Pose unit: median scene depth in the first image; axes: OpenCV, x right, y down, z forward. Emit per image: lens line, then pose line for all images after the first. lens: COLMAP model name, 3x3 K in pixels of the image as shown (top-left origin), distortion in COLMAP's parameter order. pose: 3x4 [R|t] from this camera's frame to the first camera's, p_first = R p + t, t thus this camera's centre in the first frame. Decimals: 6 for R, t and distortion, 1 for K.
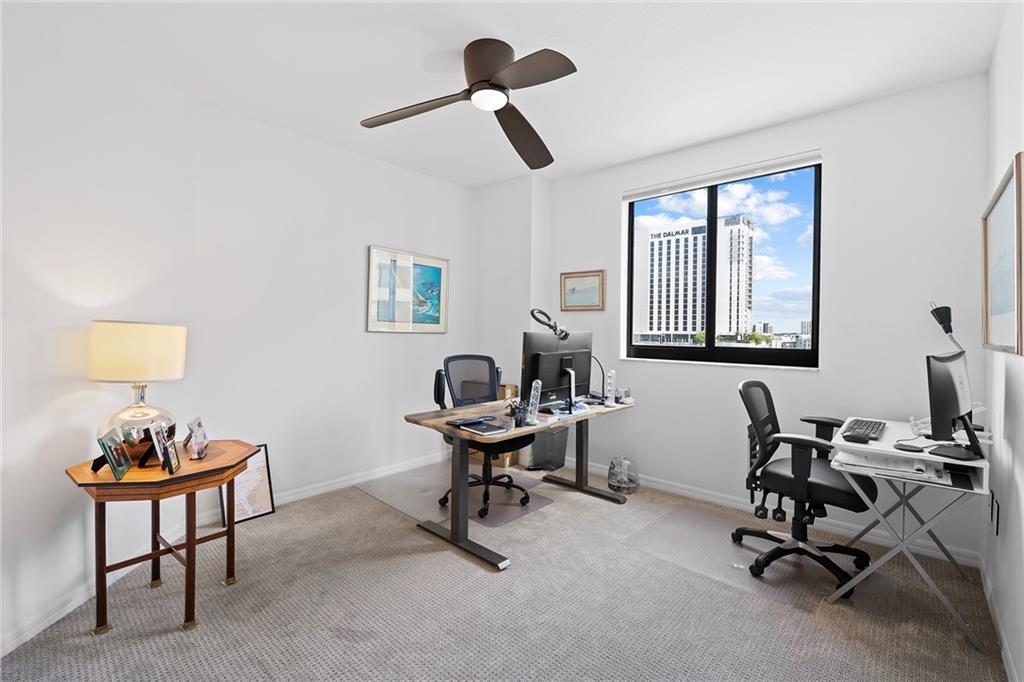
lens RADIAL K [[450.3, 0, 526.1], [0, 450.3, 332.2], [0, 0, 1]] dist [-0.021540, -0.000394]
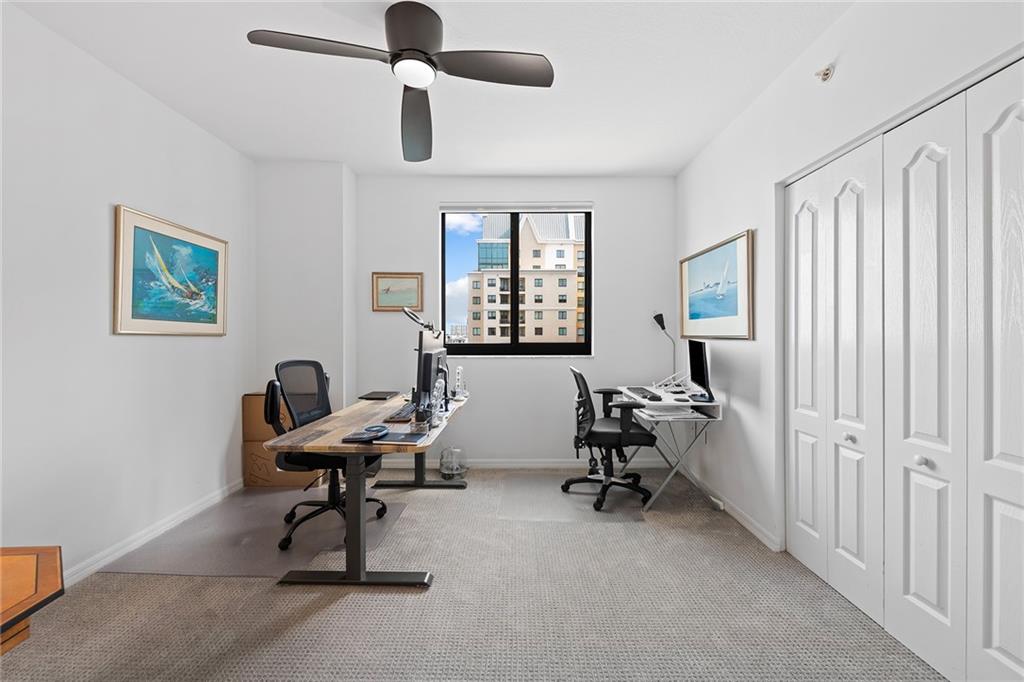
lens RADIAL K [[404.4, 0, 492.0], [0, 404.4, 335.3], [0, 0, 1]] dist [-0.018522, -0.000311]
pose [[0.743831, -0.011565, 0.668267, -0.382415], [0.012537, 0.999916, 0.003350, 0.006849], [-0.668250, 0.005887, 0.743914, 0.217762]]
